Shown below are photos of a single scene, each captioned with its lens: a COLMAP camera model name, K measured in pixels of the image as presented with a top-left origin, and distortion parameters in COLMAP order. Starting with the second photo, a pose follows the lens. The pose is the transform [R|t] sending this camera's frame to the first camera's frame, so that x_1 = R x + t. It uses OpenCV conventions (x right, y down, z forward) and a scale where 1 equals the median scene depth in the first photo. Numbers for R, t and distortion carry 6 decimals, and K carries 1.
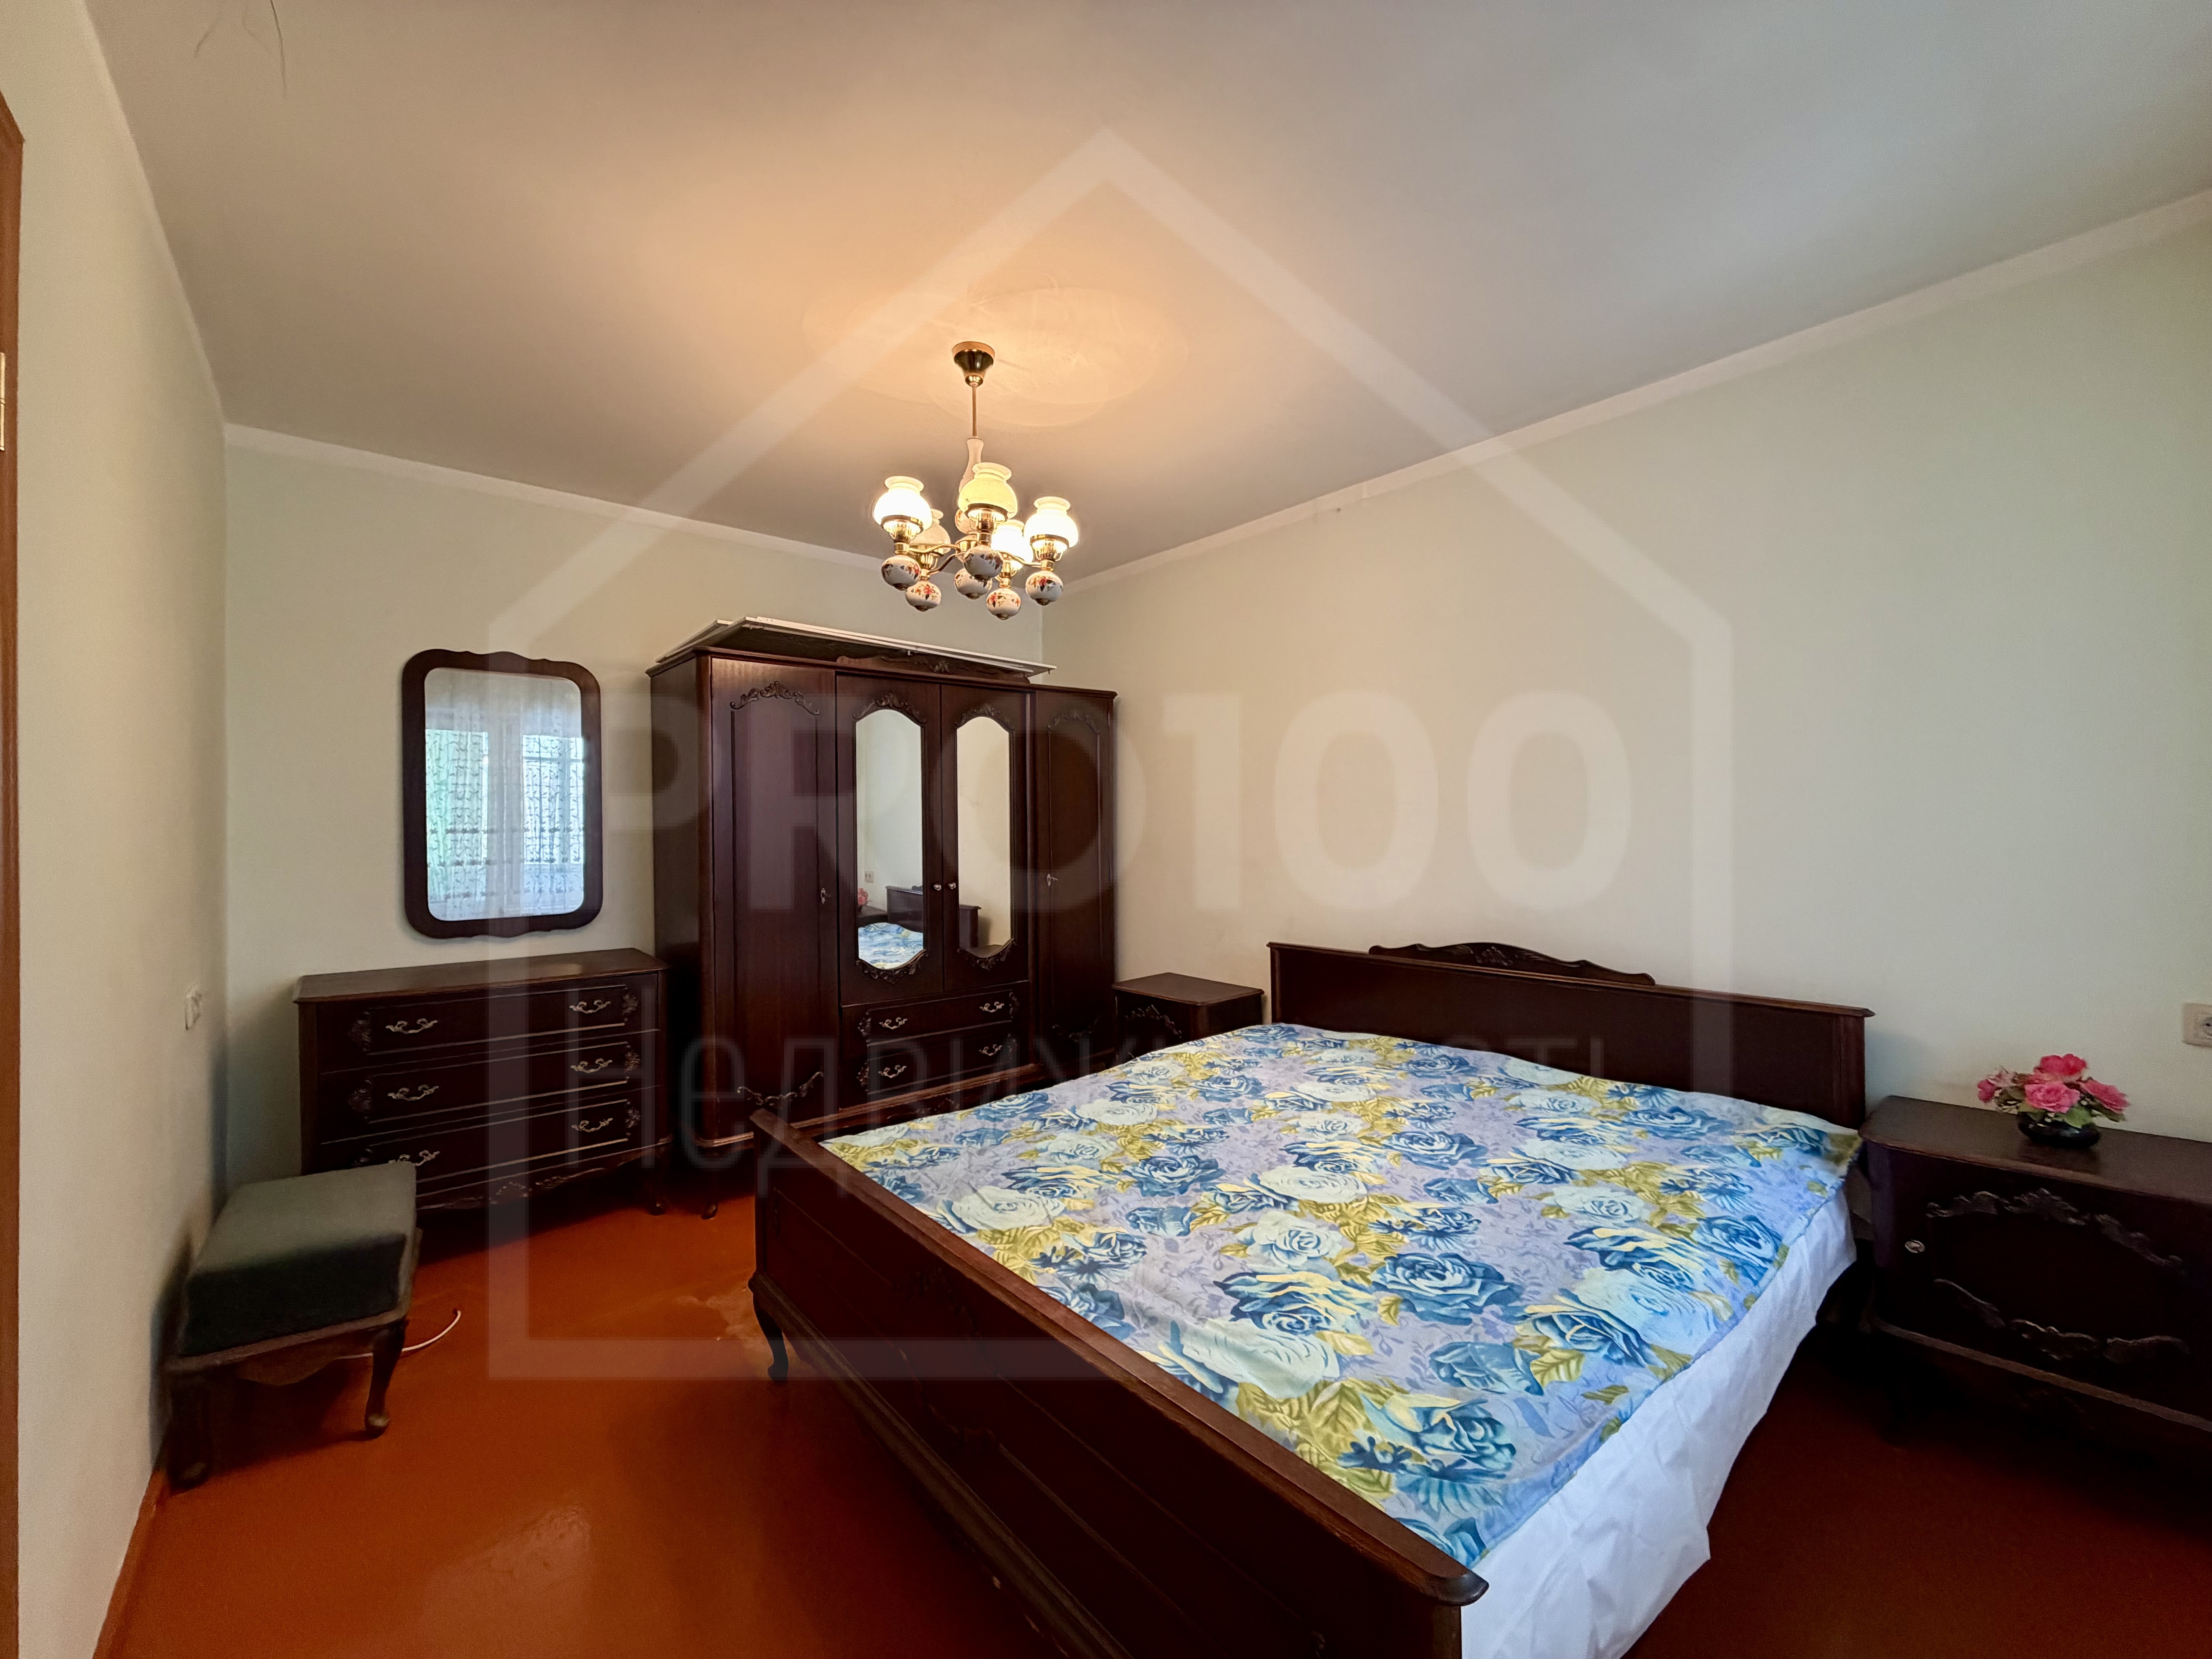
lens RADIAL K [[876.9, 0, 1095.3], [0, 876.9, 832.8], [0, 0, 1]] dist [-0.000935, -0.000416]
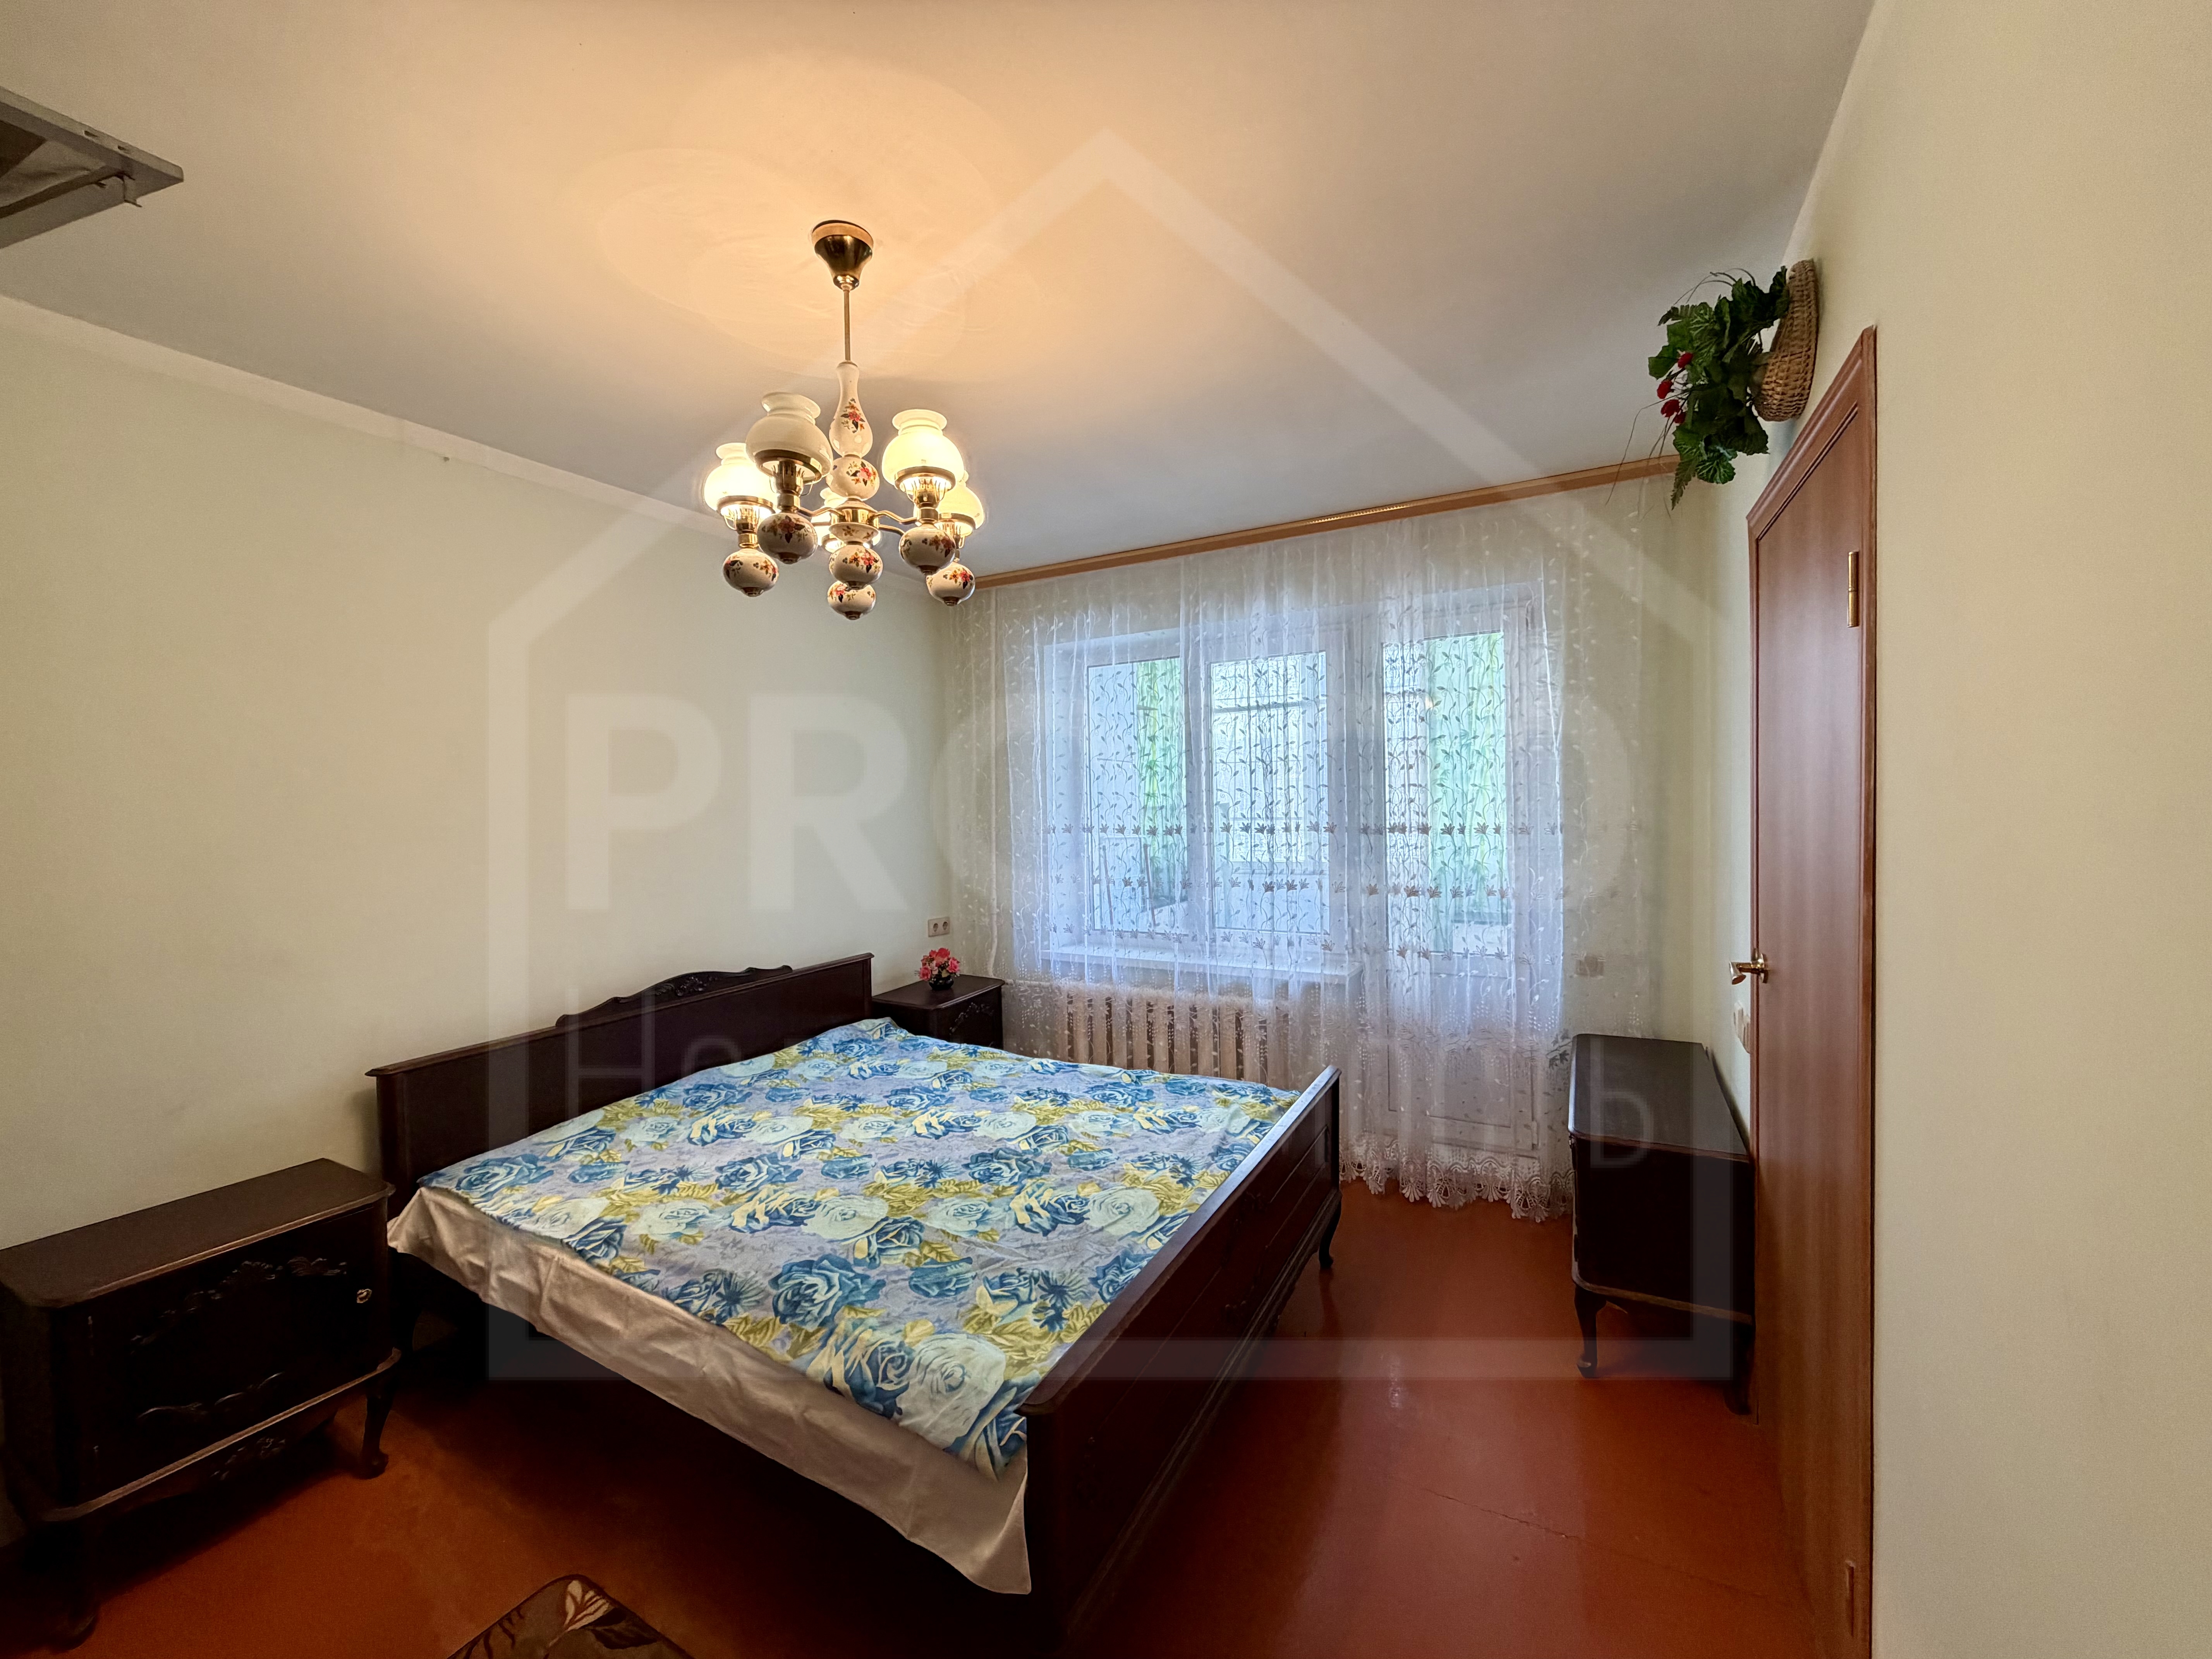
lens RADIAL K [[876.9, 0, 1096.1], [0, 876.9, 829.6], [0, 0, 1]] dist [-0.000935, -0.000416]
pose [[-0.361394, -0.016633, 0.932265, -0.989219], [0.024275, 0.999334, 0.027239, -0.094603], [-0.932097, 0.032475, -0.360750, 1.213283]]
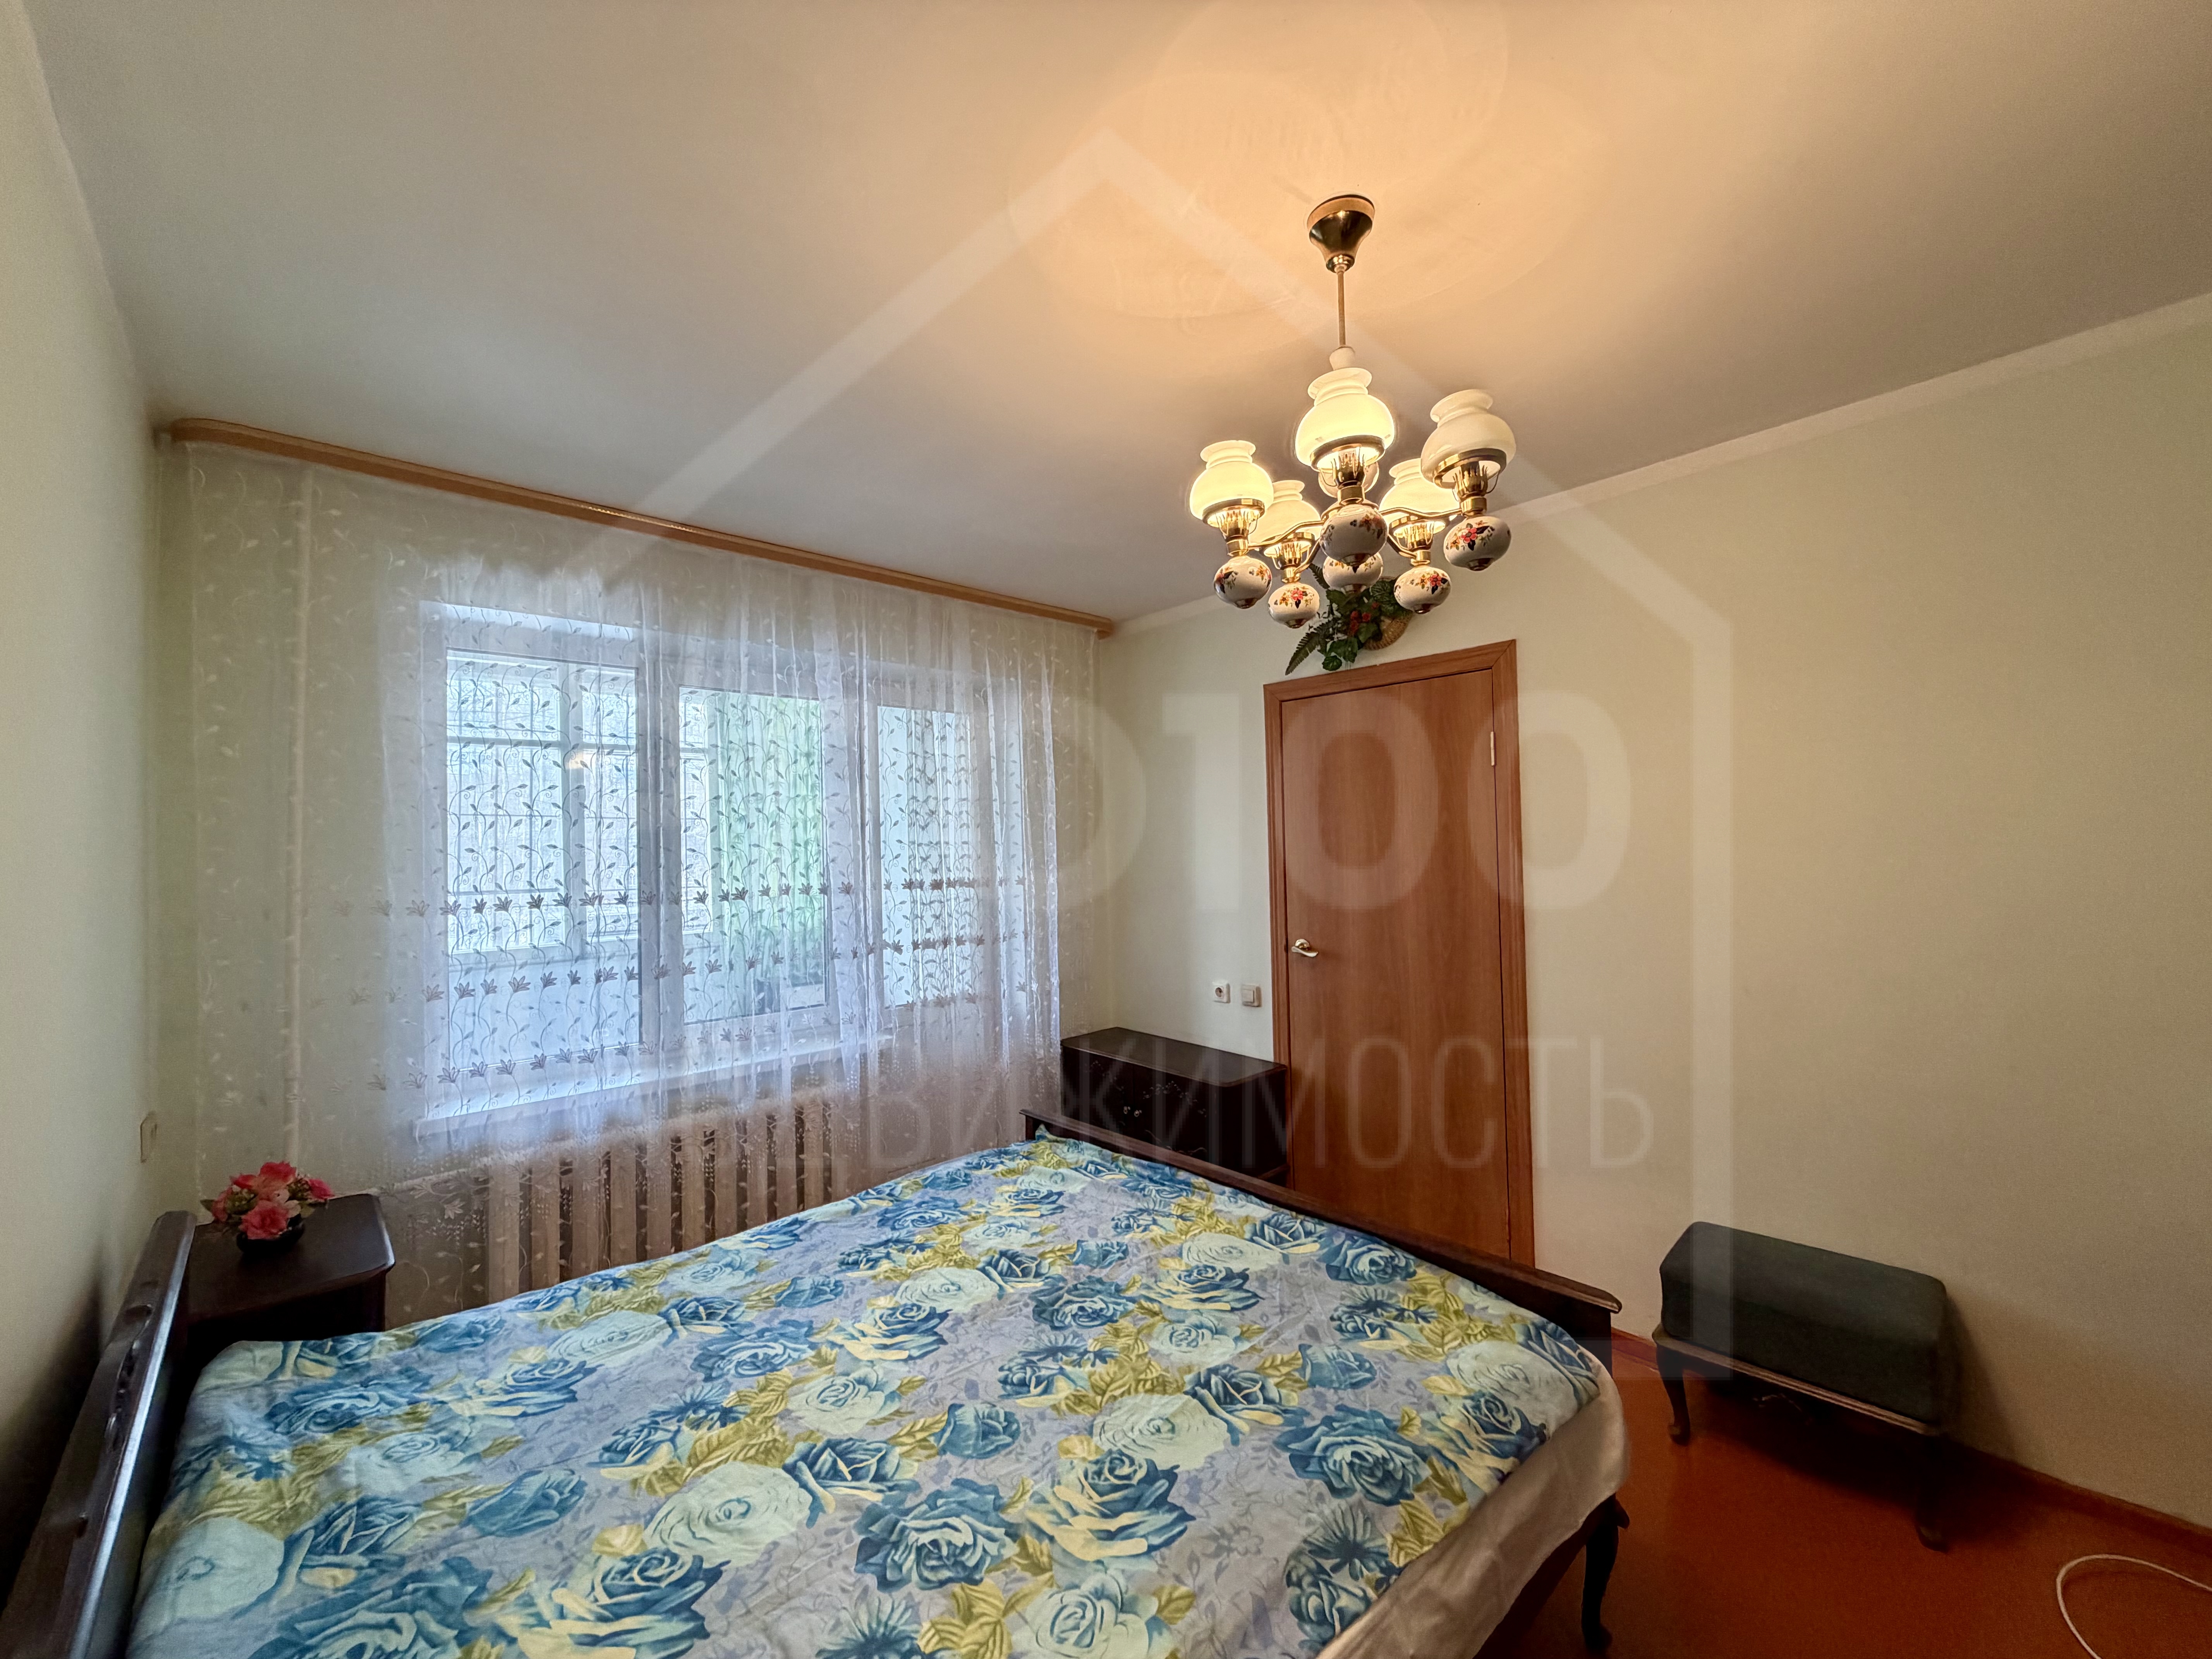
lens RADIAL K [[876.9, 0, 1108.4], [0, 876.9, 825.7], [0, 0, 1]] dist [-0.000935, -0.000416]
pose [[-0.998085, 0.029687, -0.054264, 0.091244], [0.031167, 0.999159, -0.026630, -0.093096], [0.053428, -0.028270, -0.998171, 1.826904]]
